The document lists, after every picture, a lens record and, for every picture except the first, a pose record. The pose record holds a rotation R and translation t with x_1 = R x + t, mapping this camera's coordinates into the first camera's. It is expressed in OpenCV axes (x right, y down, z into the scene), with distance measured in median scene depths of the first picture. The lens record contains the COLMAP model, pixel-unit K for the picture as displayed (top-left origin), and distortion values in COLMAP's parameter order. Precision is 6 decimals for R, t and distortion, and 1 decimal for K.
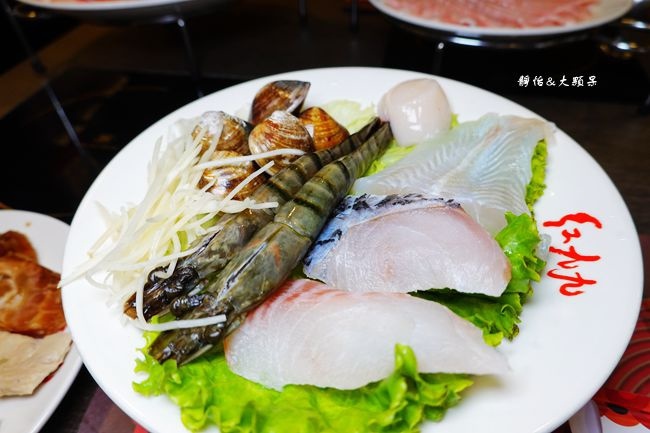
lens RADIAL K [[443.1, 0, 325.2], [0, 443.1, 213.3], [0, 0, 1]] dist [0.018210, -0.016012]
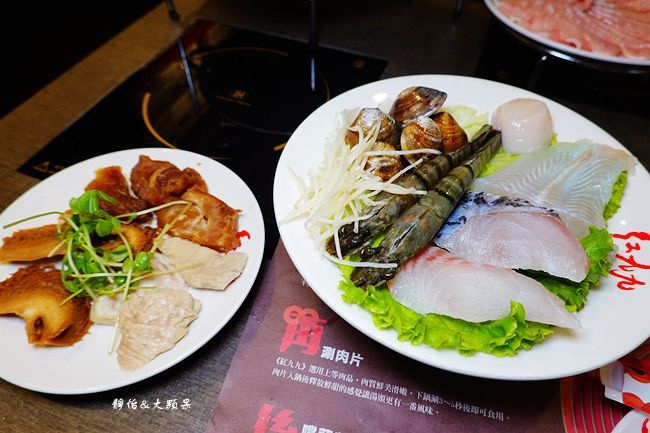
lens RADIAL K [[443.1, 0, 323.2], [0, 443.1, 214.0], [0, 0, 1]] dist [0.018210, -0.016012]
pose [[0.984923, 0.161778, -0.061278, -0.327649], [-0.153433, 0.980532, 0.122540, -0.075184], [0.079910, -0.111290, 0.990570, -0.436619]]
